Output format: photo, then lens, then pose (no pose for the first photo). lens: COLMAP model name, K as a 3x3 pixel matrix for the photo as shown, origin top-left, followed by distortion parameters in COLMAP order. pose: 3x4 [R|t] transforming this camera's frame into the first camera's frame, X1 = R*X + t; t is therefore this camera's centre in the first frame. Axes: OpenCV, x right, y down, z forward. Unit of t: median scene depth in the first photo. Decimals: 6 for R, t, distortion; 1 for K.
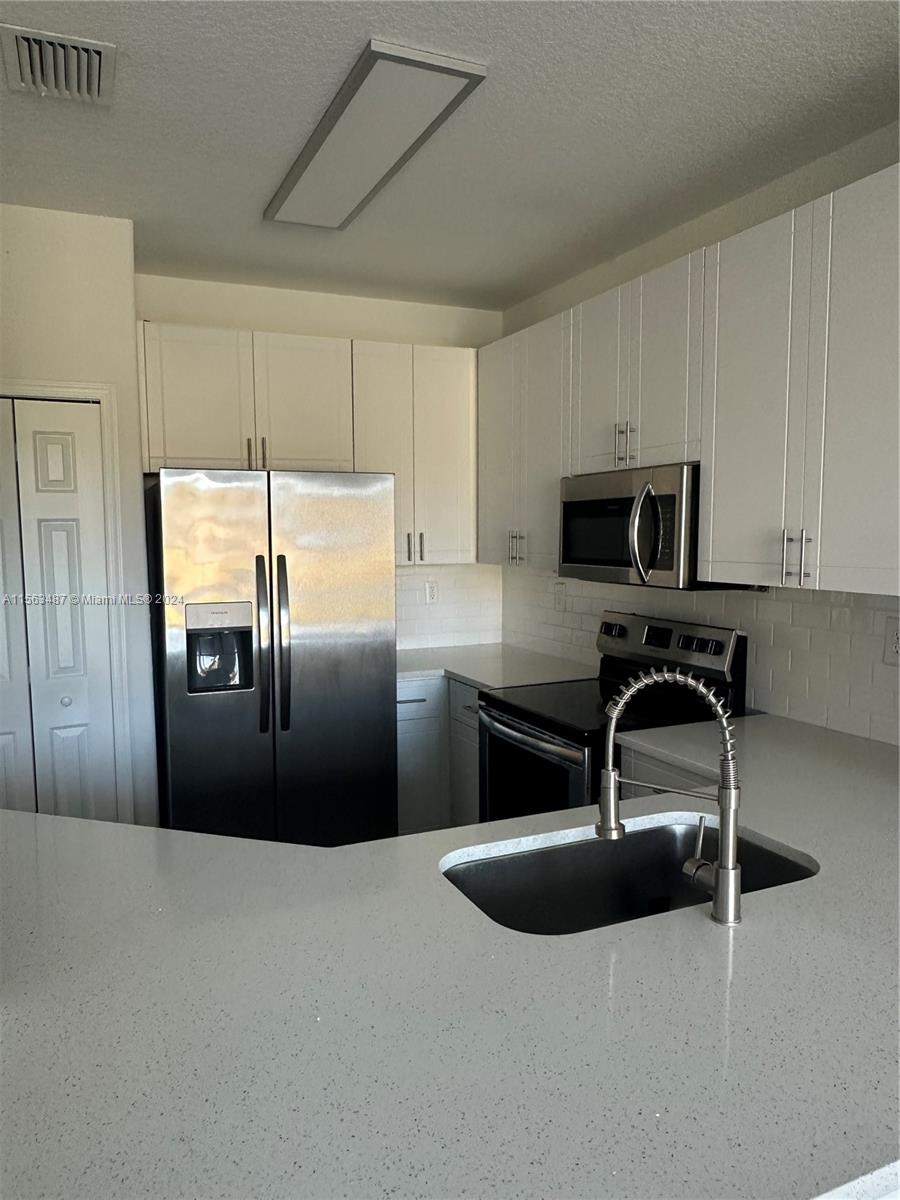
lens RADIAL K [[827.1, 0, 447.1], [0, 827.1, 602.8], [0, 0, 1]] dist [0.000789, 0.004065]
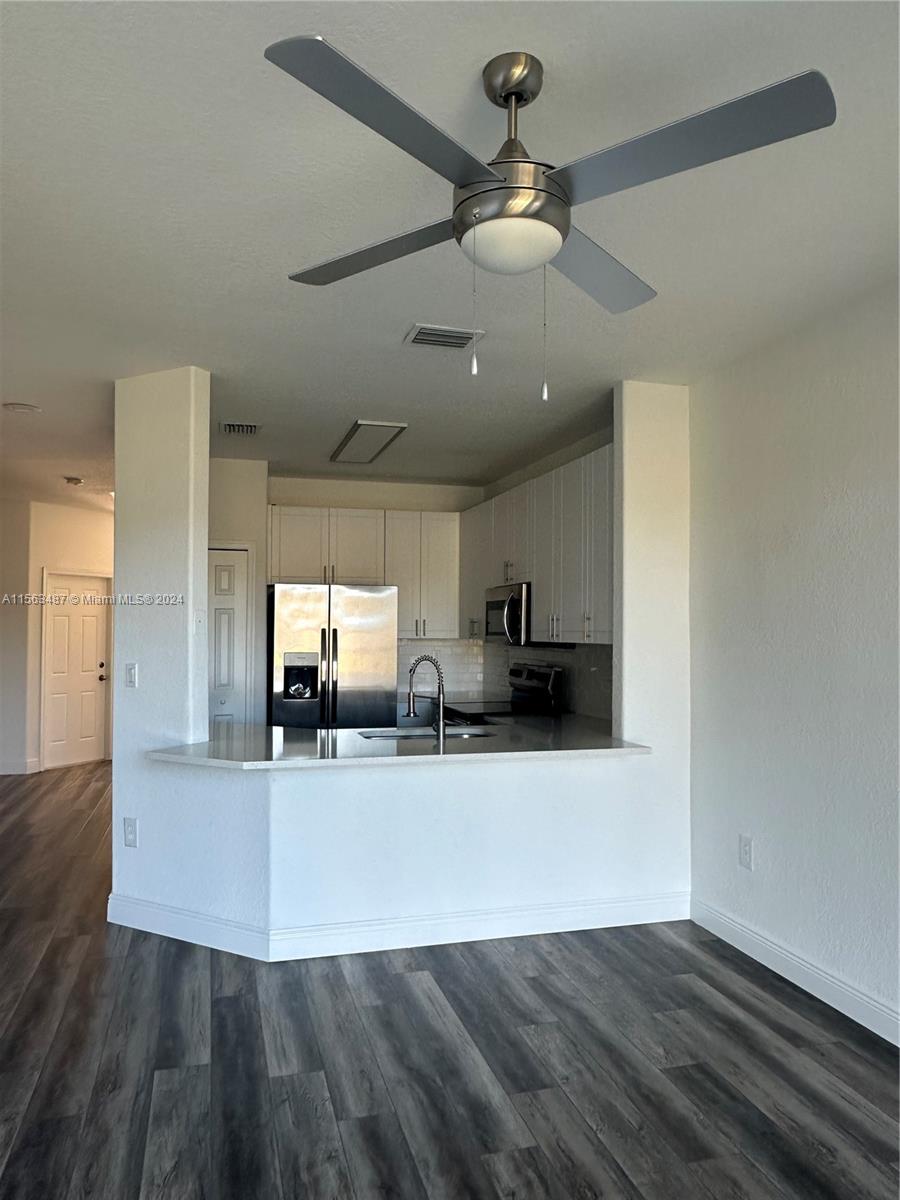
lens RADIAL K [[827.1, 0, 448.9], [0, 827.1, 602.3], [0, 0, 1]] dist [0.000789, 0.004065]
pose [[0.988995, 0.007386, -0.147763, 0.333782], [-0.025347, 0.992445, -0.120043, 0.102337], [0.145760, 0.122467, 0.981711, -0.817105]]
